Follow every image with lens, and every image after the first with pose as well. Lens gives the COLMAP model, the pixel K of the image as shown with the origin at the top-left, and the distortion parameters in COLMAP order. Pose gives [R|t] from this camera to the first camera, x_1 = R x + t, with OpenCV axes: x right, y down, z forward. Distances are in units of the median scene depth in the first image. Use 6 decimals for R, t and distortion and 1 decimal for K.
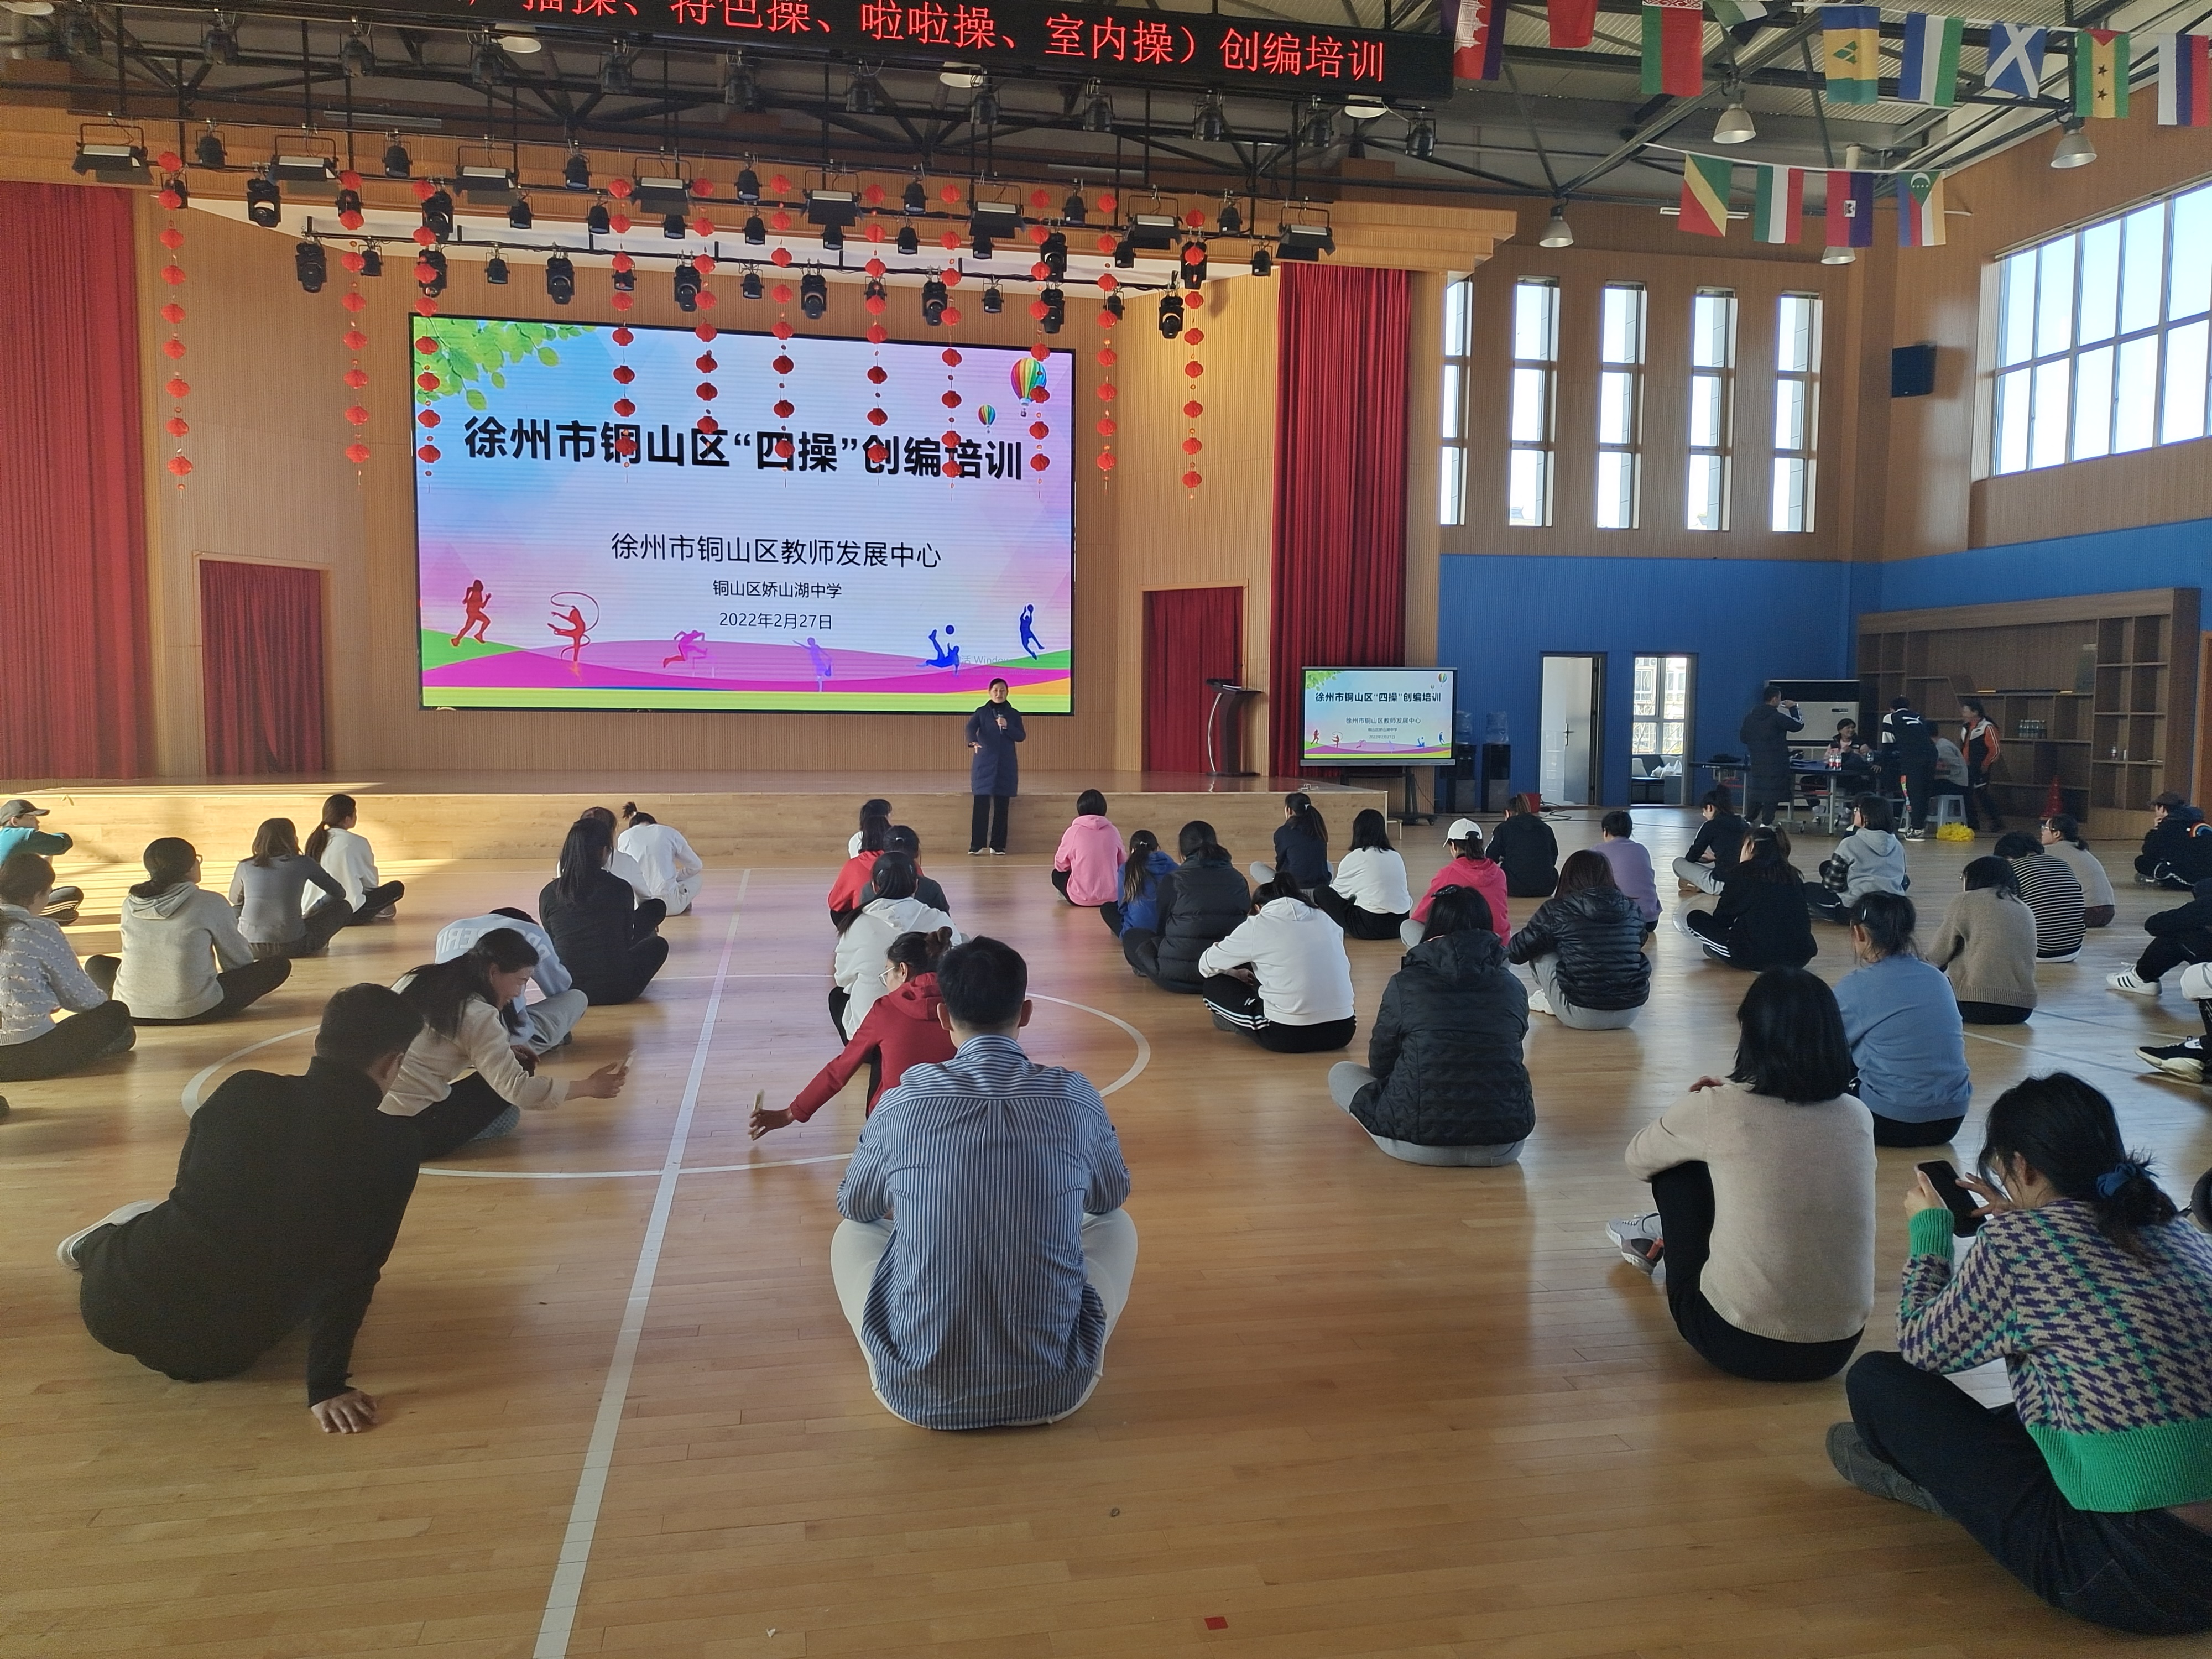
lens RADIAL K [[1623.9, 0, 1111.6], [0, 1623.9, 829.7], [0, 0, 1]] dist [0.130643, -0.237991]
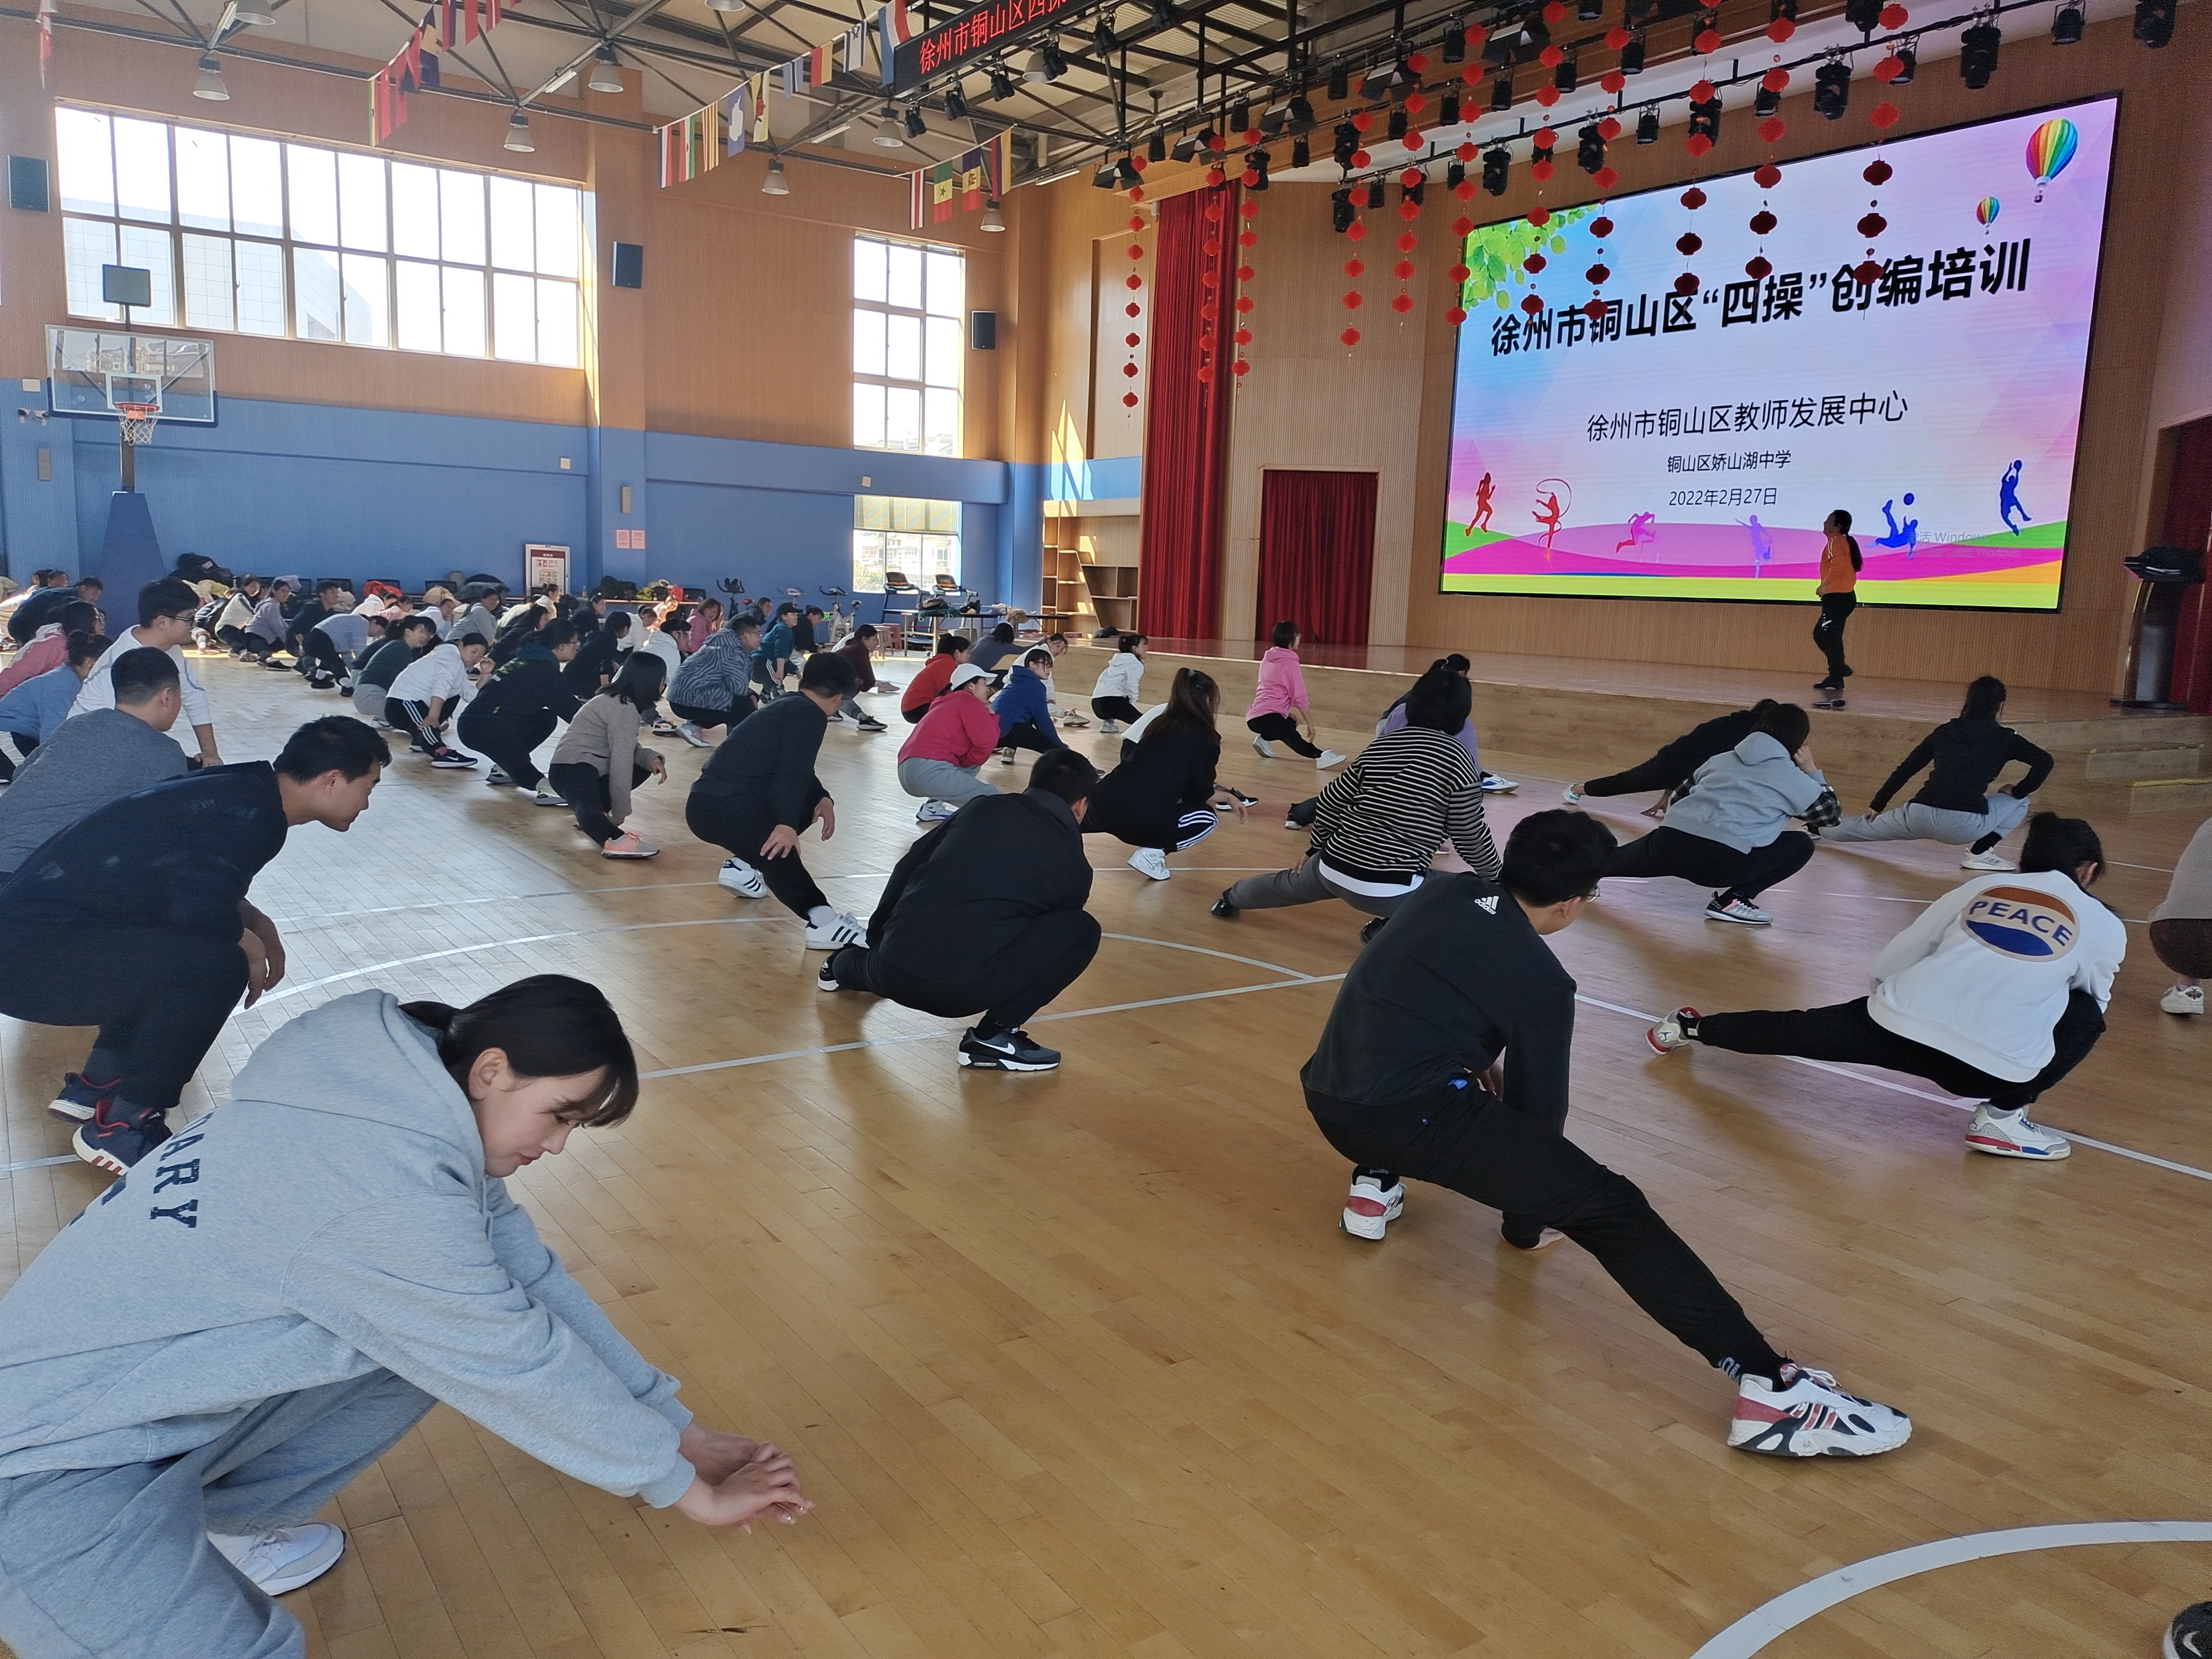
lens RADIAL K [[1630.6, 0, 1110.2], [0, 1630.6, 835.4], [0, 0, 1]] dist [0.049329, -0.062047]
pose [[0.399308, 0.147279, -0.904910, 0.506014], [-0.098278, 0.988202, 0.117468, -0.018268], [0.911534, 0.042027, 0.409071, 0.341076]]
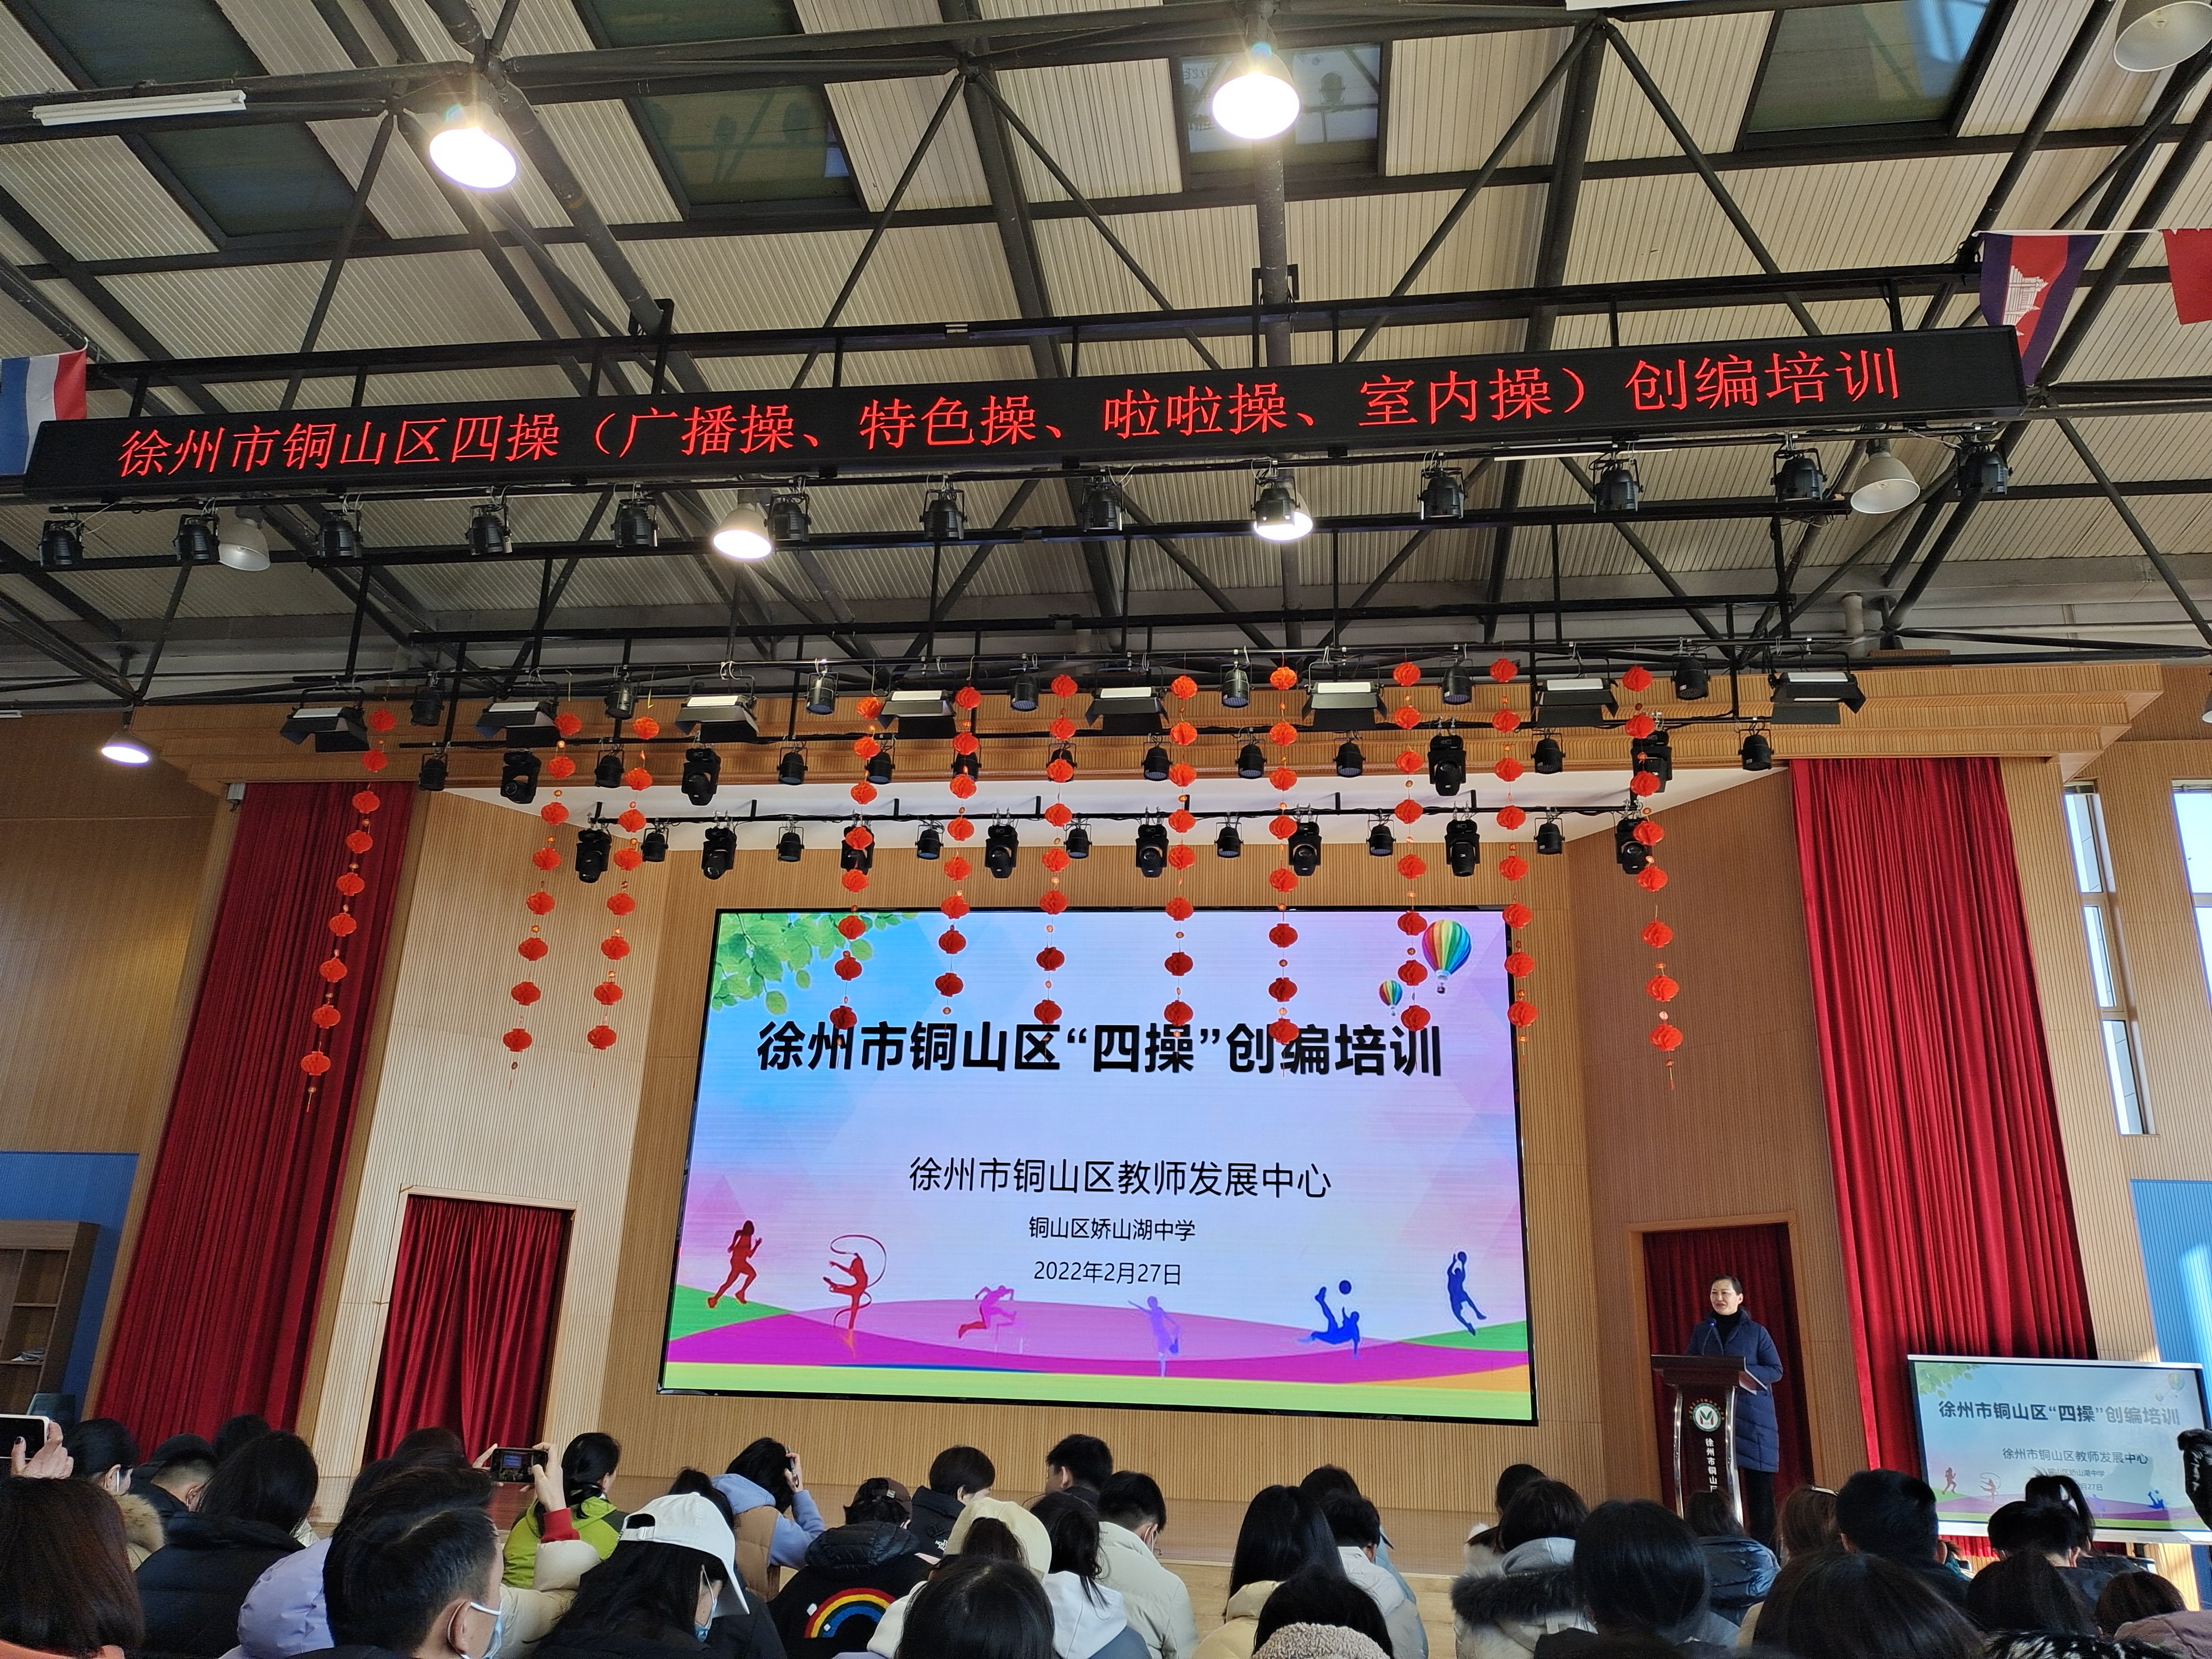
lens RADIAL K [[1623.9, 0, 1111.6], [0, 1623.9, 829.7], [0, 0, 1]] dist [0.130643, -0.237991]
pose [[0.947464, -0.079833, -0.309740, 0.041665], [-0.050080, 0.919387, -0.390153, -0.023807], [0.315918, 0.385168, 0.867088, 0.287529]]
